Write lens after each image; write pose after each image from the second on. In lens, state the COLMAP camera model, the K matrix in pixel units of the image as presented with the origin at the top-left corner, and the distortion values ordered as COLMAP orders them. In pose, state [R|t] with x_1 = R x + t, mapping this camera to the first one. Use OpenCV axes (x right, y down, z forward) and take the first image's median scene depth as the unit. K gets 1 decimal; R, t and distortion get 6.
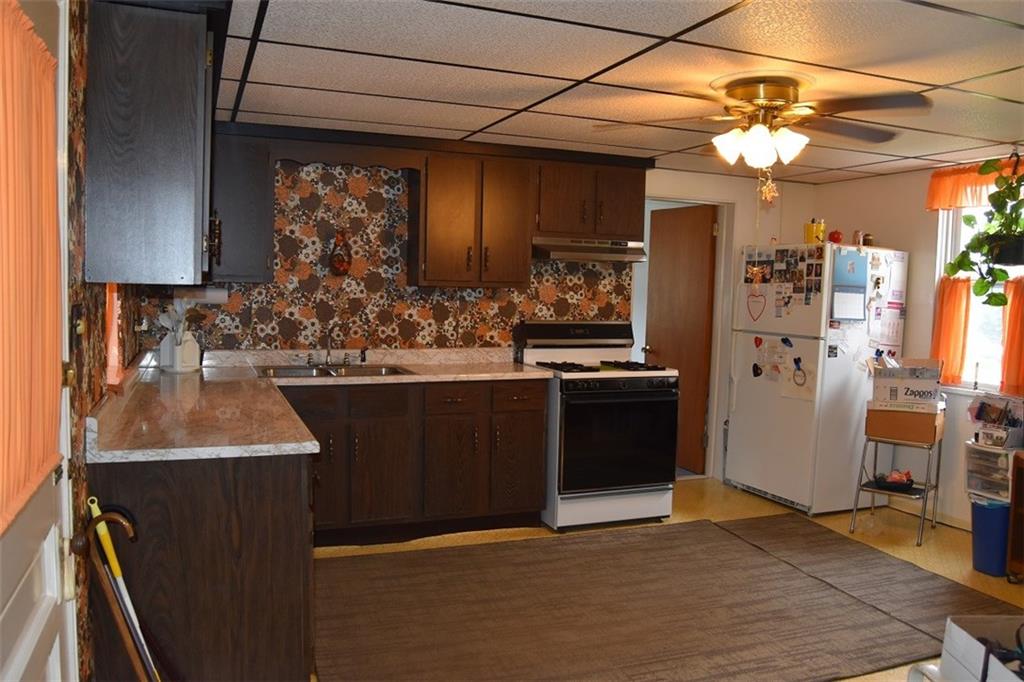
lens RADIAL K [[802.1, 0, 504.2], [0, 802.1, 342.8], [0, 0, 1]] dist [-0.087234, 0.007762]
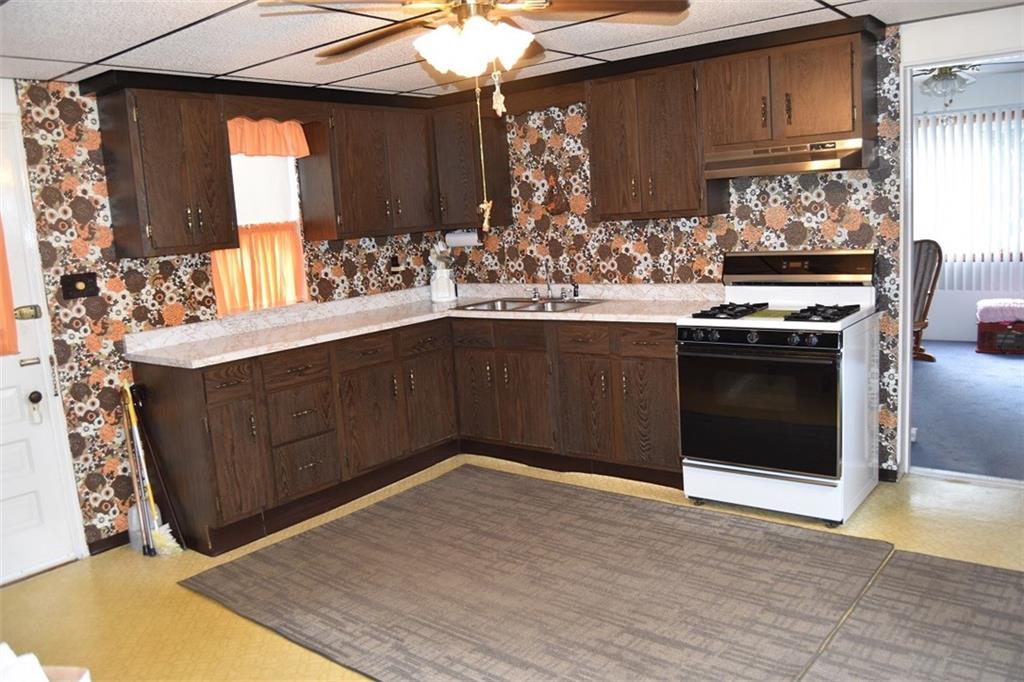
lens RADIAL K [[802.1, 0, 504.7], [0, 802.1, 344.9], [0, 0, 1]] dist [-0.087234, 0.007762]
pose [[0.496468, 0.086850, -0.863699, 0.683399], [0.024699, 0.993166, 0.114066, -0.034924], [0.867704, -0.077963, 0.490930, 0.402690]]
